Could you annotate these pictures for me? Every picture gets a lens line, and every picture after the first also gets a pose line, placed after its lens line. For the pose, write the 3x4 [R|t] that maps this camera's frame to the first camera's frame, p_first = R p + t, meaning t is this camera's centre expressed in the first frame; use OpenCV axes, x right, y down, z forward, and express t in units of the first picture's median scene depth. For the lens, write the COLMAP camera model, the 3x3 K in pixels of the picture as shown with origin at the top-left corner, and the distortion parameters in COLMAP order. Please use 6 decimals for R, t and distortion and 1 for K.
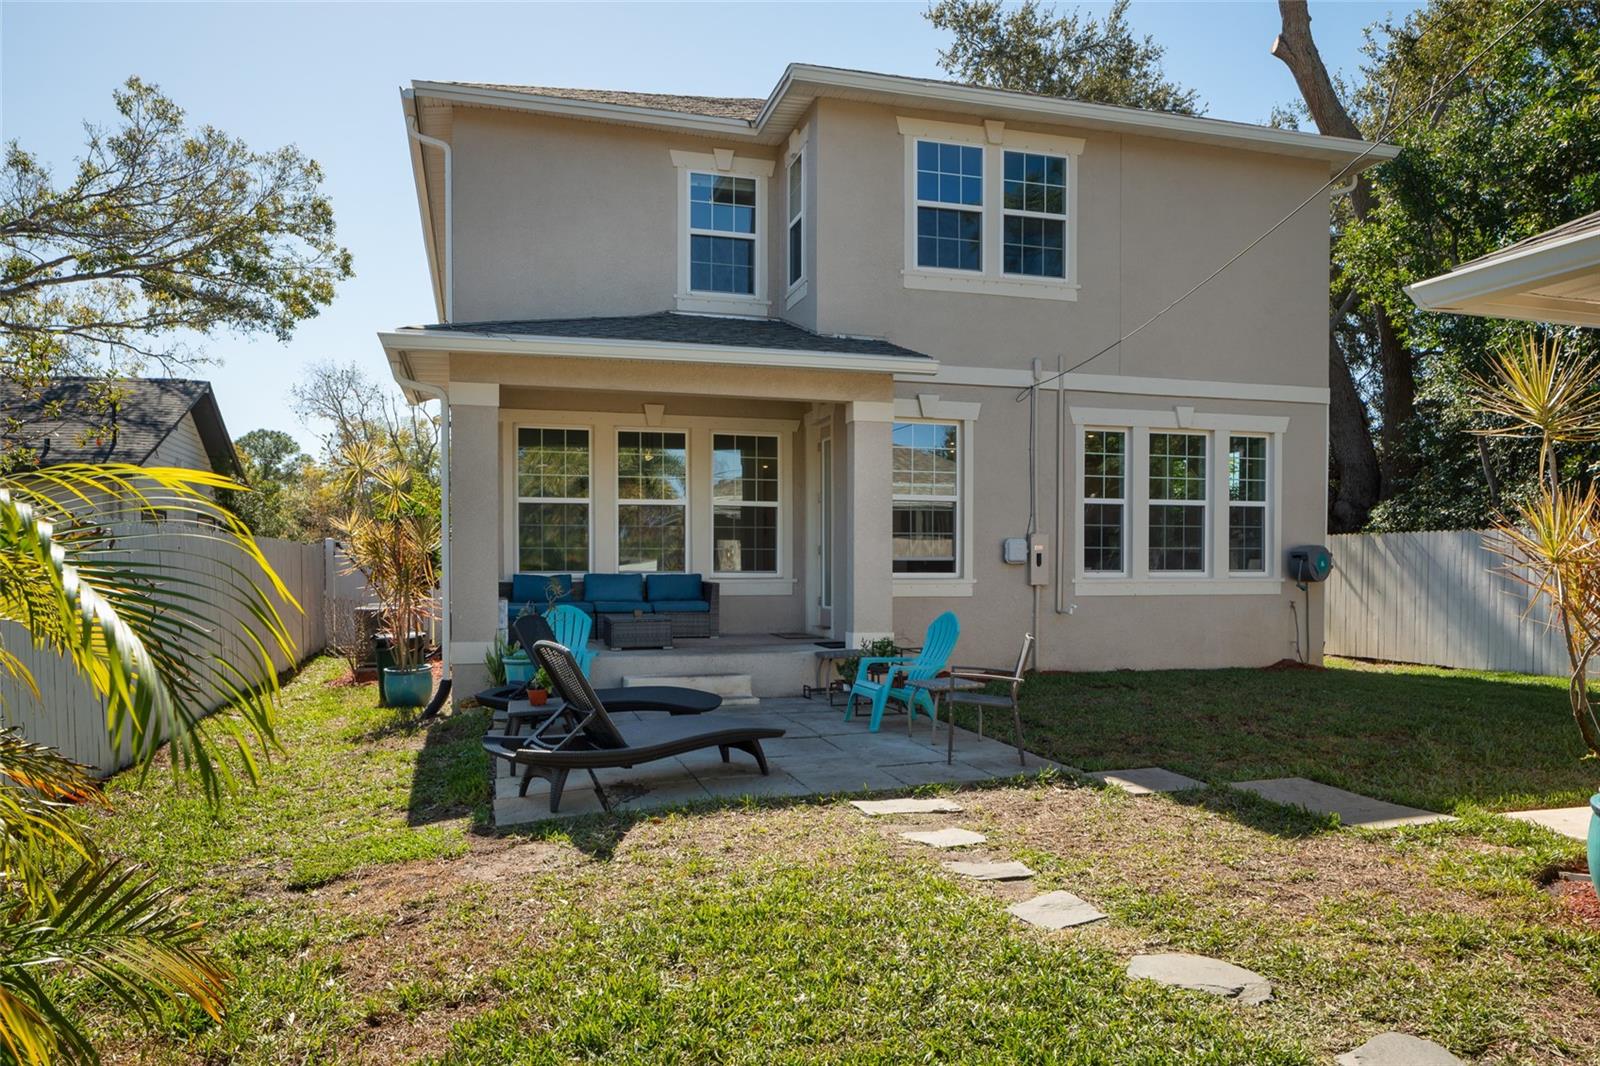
lens RADIAL K [[1080.0, 0, 819.7], [0, 1080.0, 578.4], [0, 0, 1]] dist [0.001028, 0.002465]
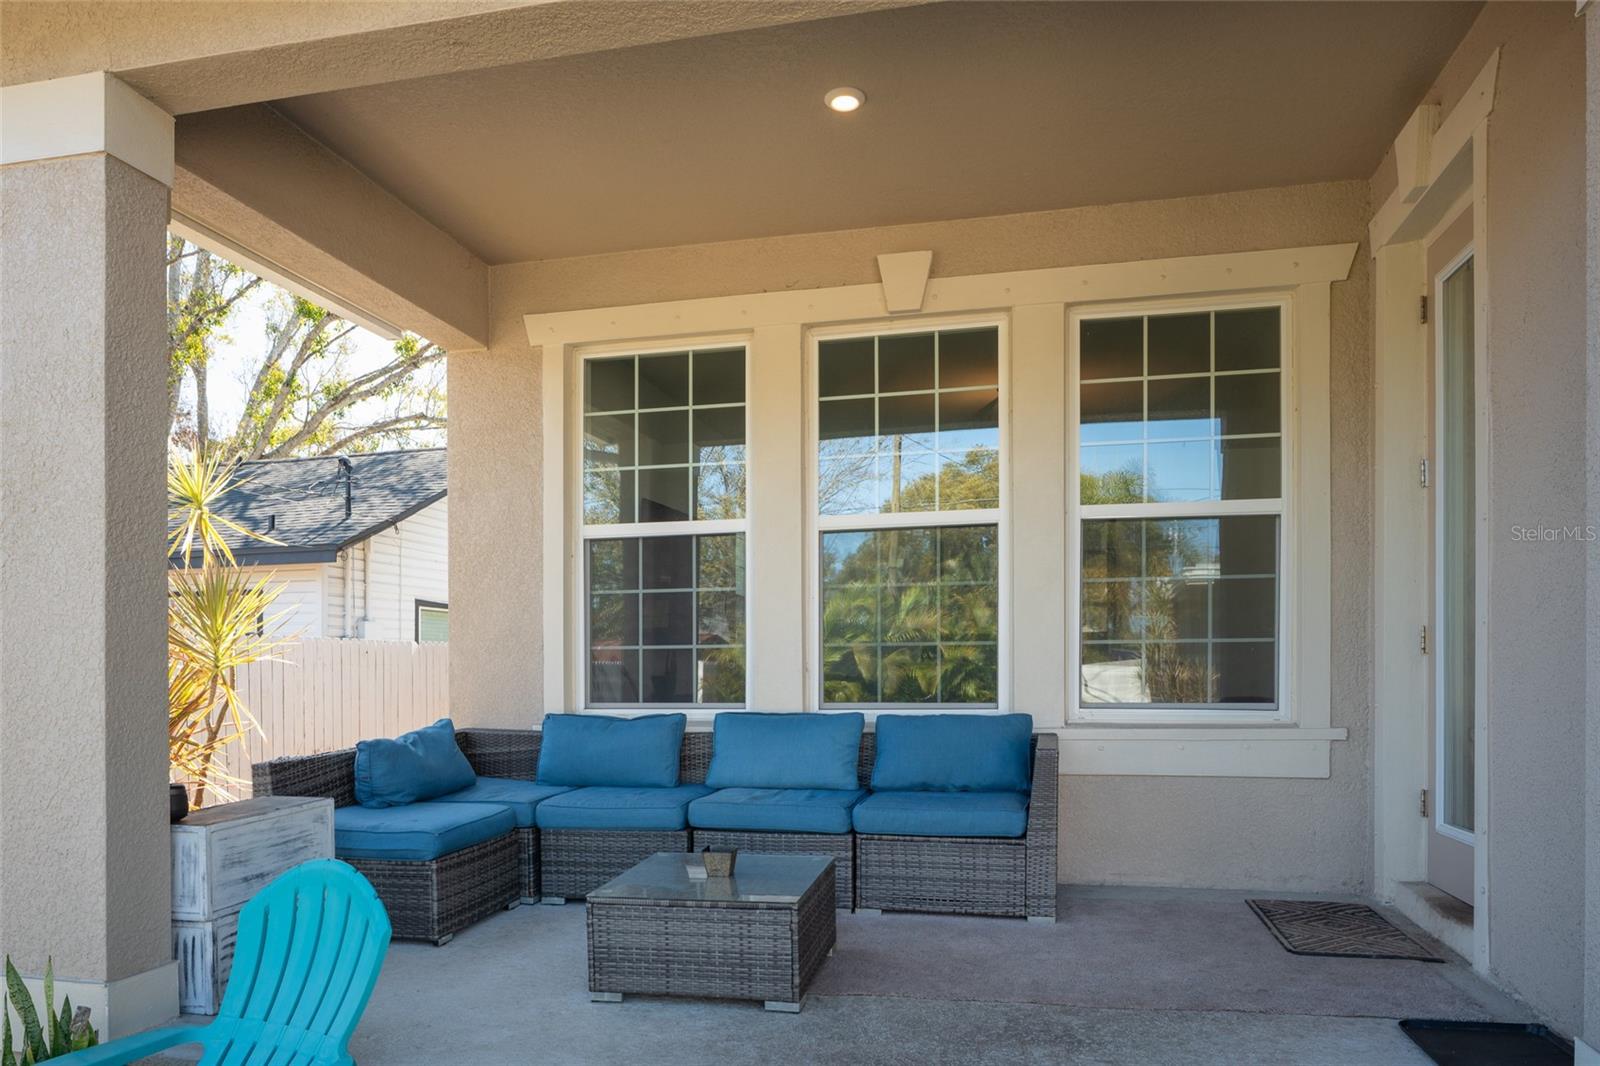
lens RADIAL K [[1100.5, 0, 802.1], [0, 1100.5, 648.6], [0, 0, 1]] dist [0.024318, 0.001427]
pose [[0.858625, -0.008809, -0.512528, 0.009403], [0.002409, 0.999911, -0.013151, -0.020849], [0.512598, 0.010057, 0.858570, 0.652281]]
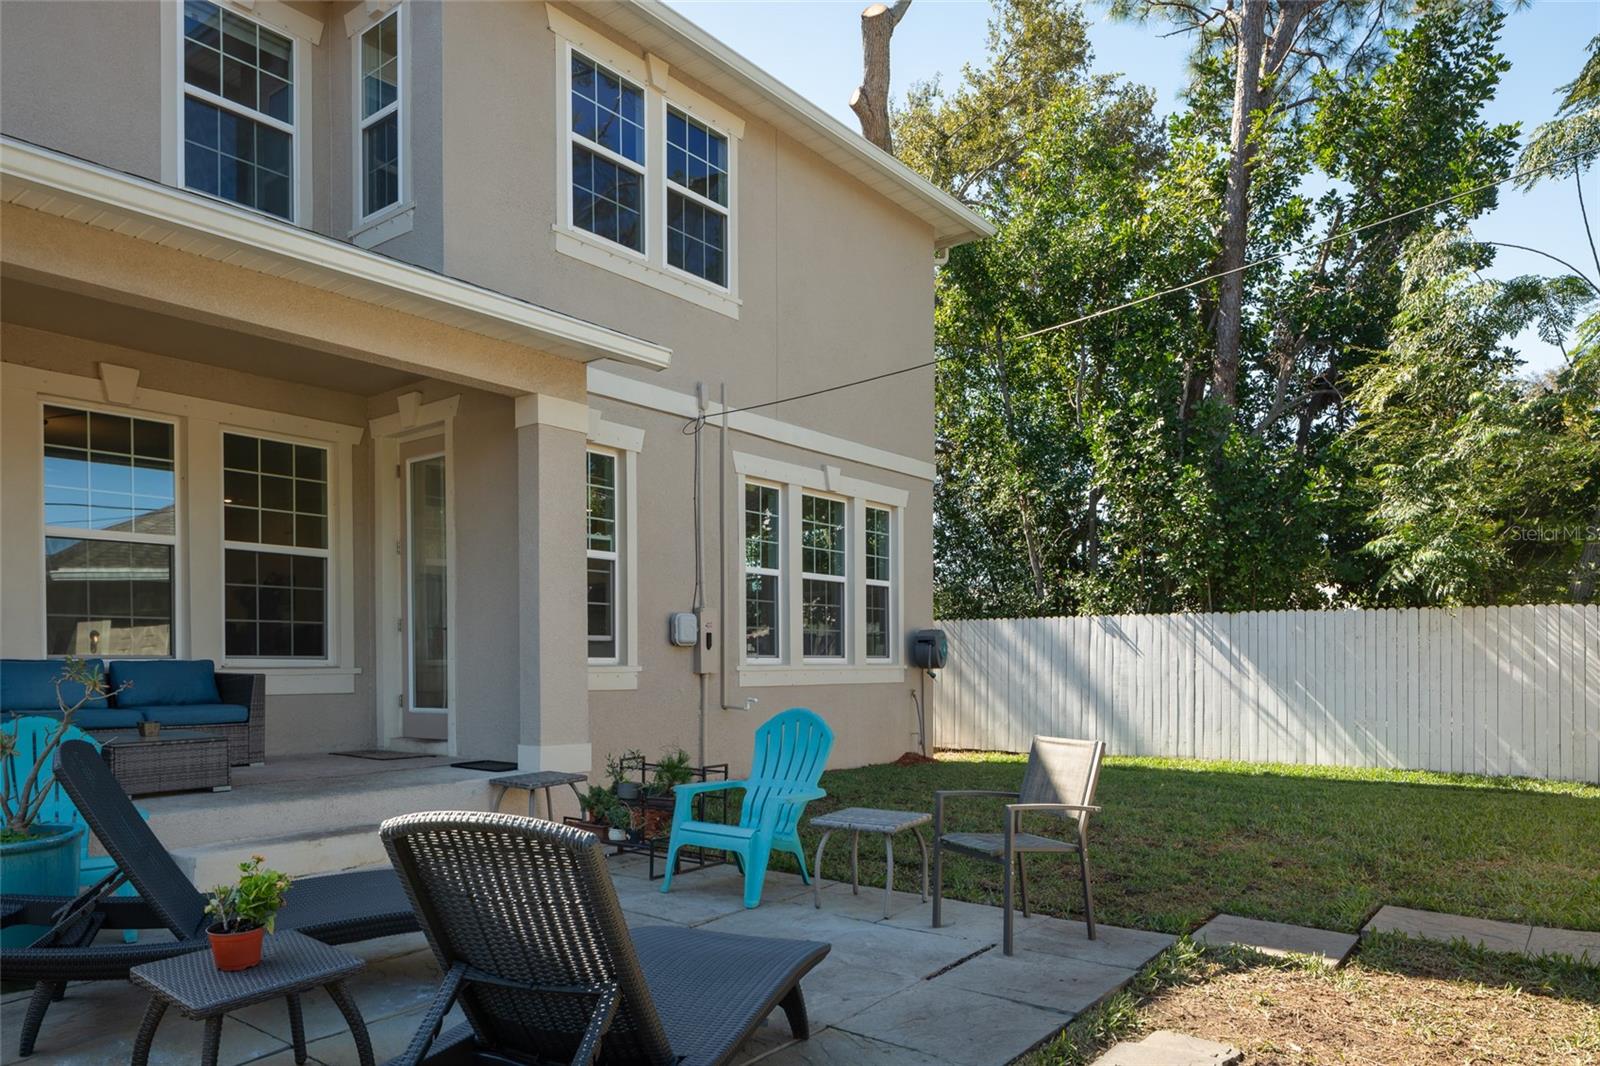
lens RADIAL K [[1084.5, 0, 801.4], [0, 1084.5, 677.0], [0, 0, 1]] dist [0.000491, -0.001236]
pose [[0.823662, -0.009681, 0.566999, -0.182742], [0.007921, 0.999953, 0.005566, 0.004558], [-0.567026, -0.000093, 0.823700, 0.310823]]
